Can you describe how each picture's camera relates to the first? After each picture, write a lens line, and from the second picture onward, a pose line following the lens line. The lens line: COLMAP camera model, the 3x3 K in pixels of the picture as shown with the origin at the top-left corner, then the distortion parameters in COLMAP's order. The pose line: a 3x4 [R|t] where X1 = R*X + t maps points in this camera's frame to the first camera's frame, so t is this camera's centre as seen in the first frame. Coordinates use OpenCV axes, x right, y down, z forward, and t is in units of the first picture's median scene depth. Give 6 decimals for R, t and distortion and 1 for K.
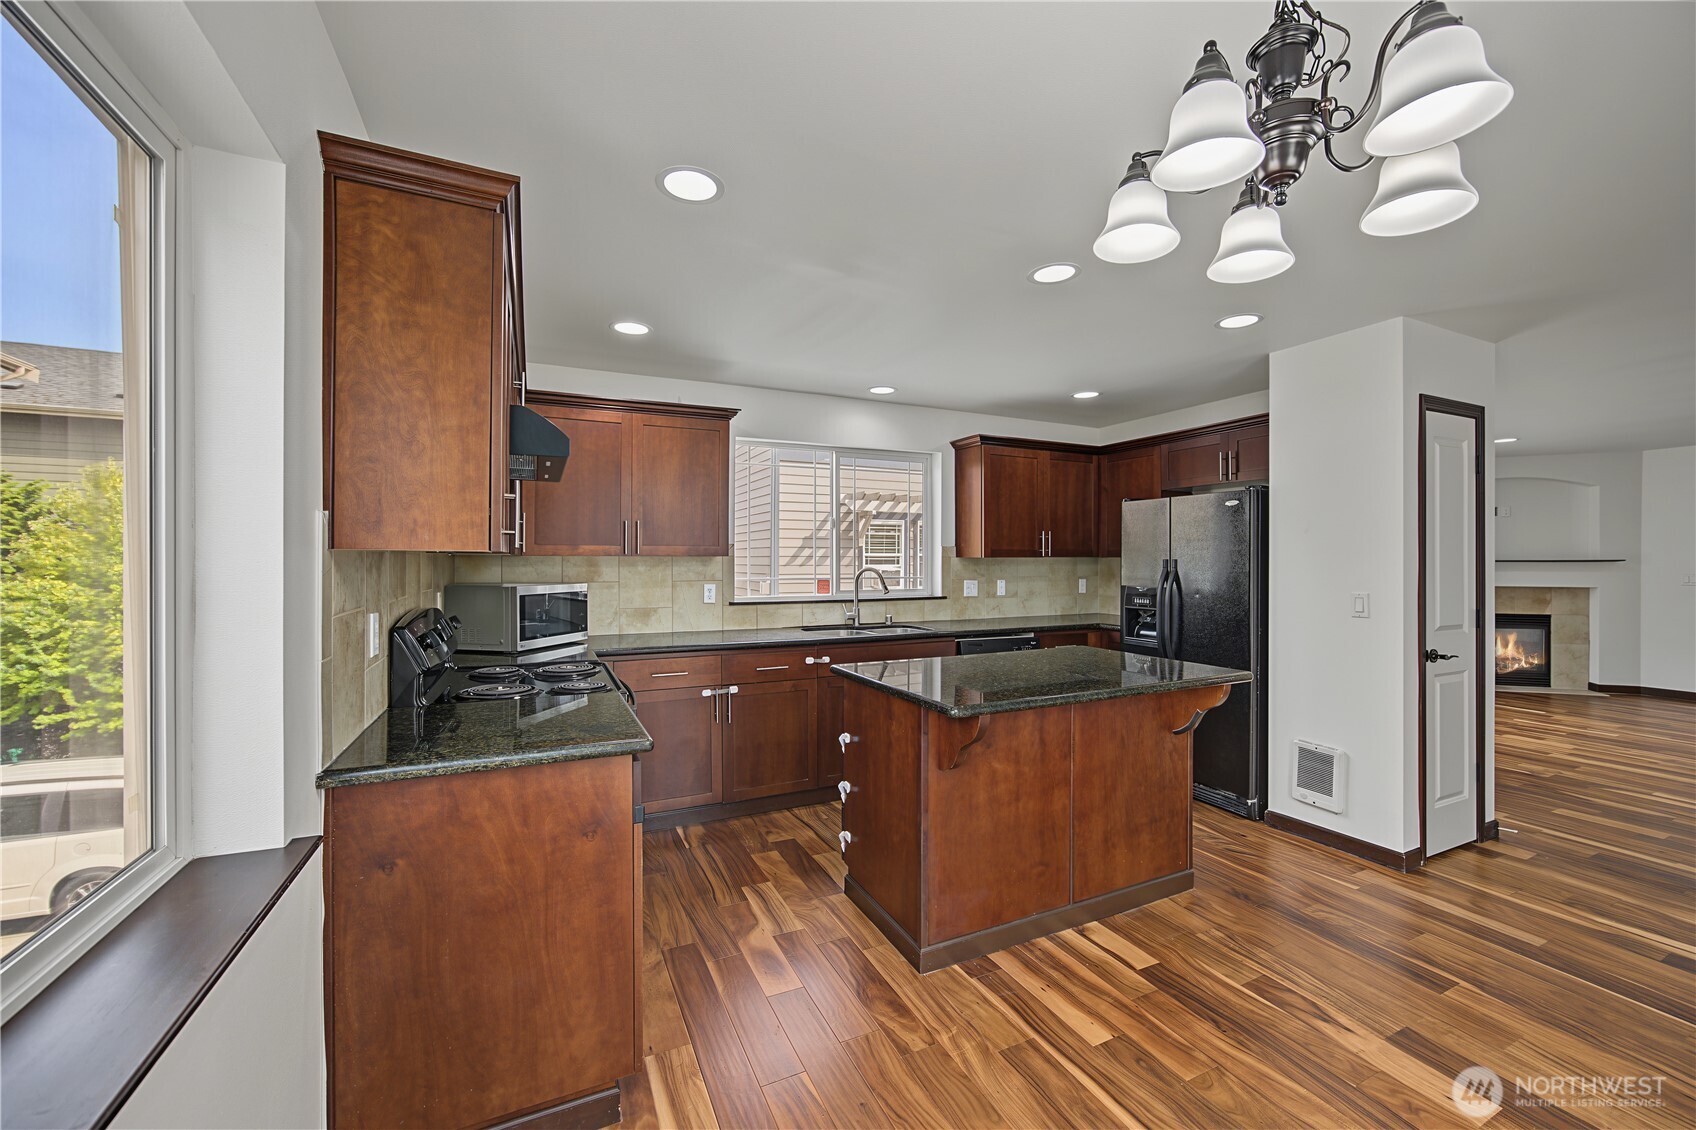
lens RADIAL K [[665.3, 0, 859.1], [0, 665.3, 560.3], [0, 0, 1]] dist [-0.013584, 0.004951]
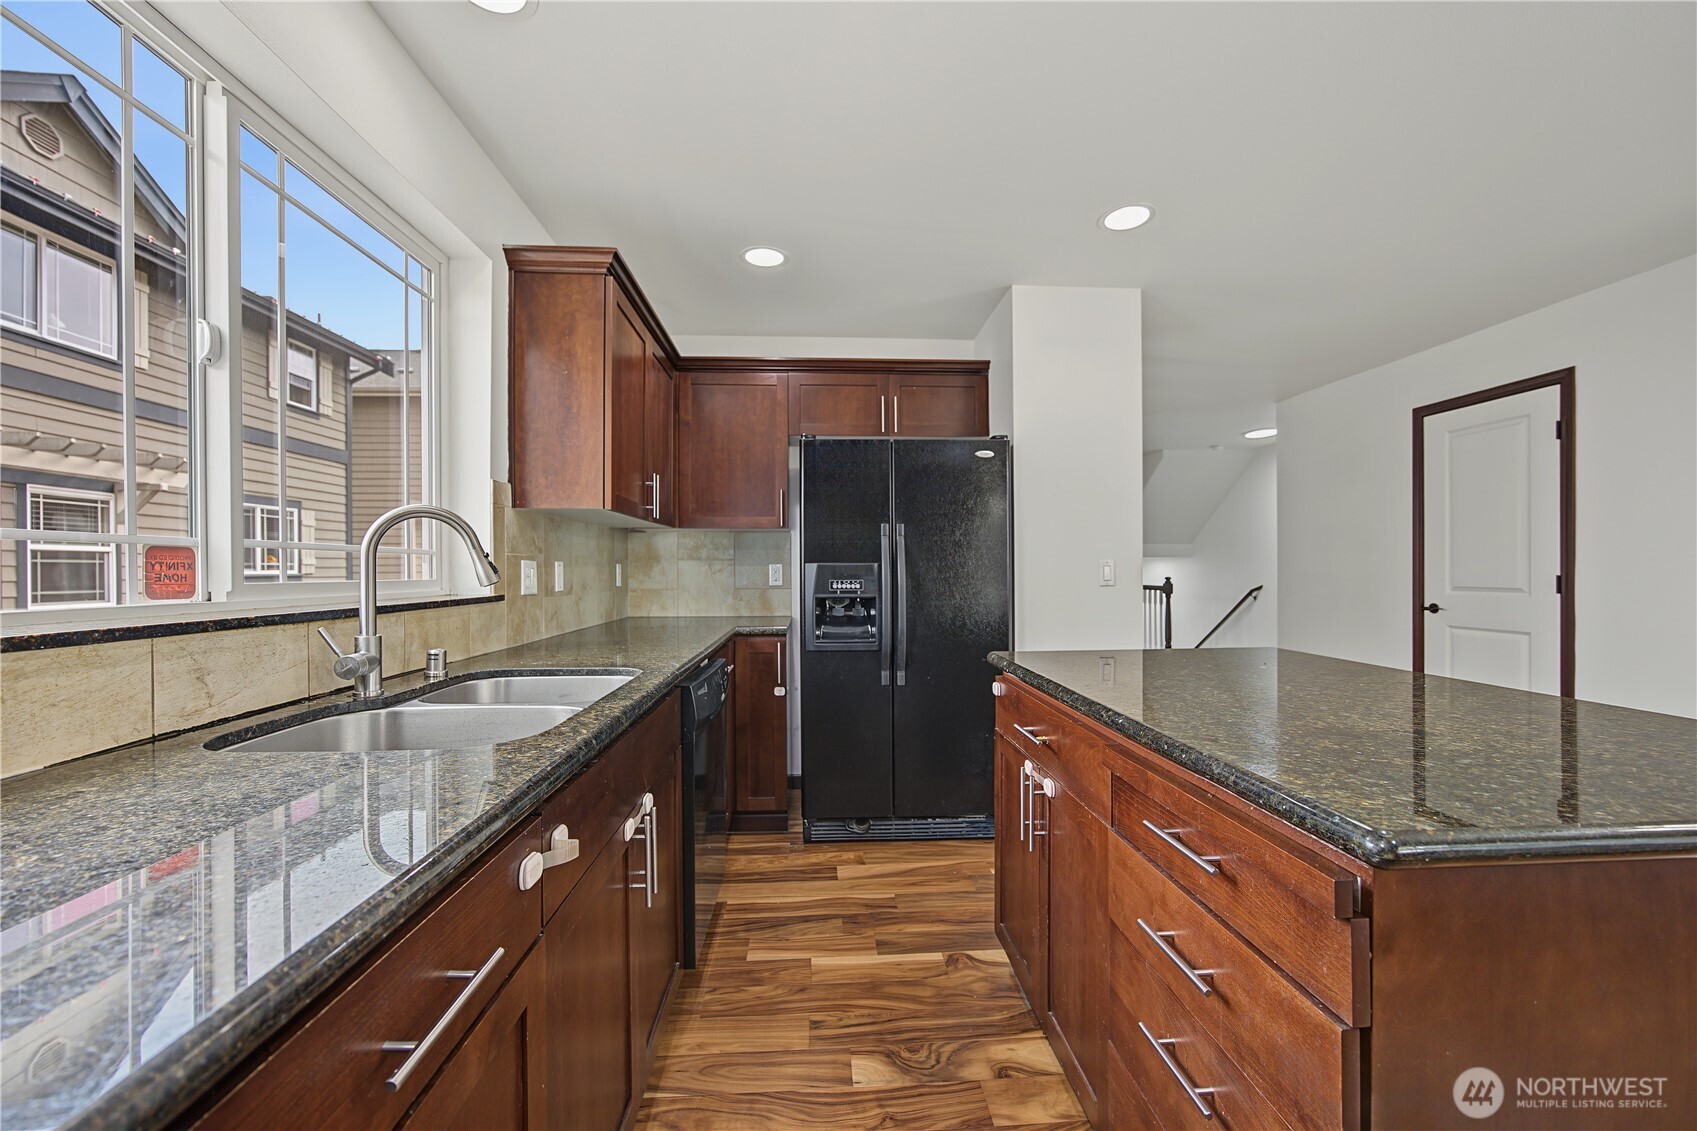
lens RADIAL K [[665.7, 0, 849.9], [0, 665.7, 569.8], [0, 0, 1]] dist [-0.013584, 0.004951]
pose [[0.379450, -0.000001, 0.925212, -0.332419], [0.010673, 0.999933, -0.004376, 0.077453], [-0.925151, 0.011536, 0.379425, 1.155957]]
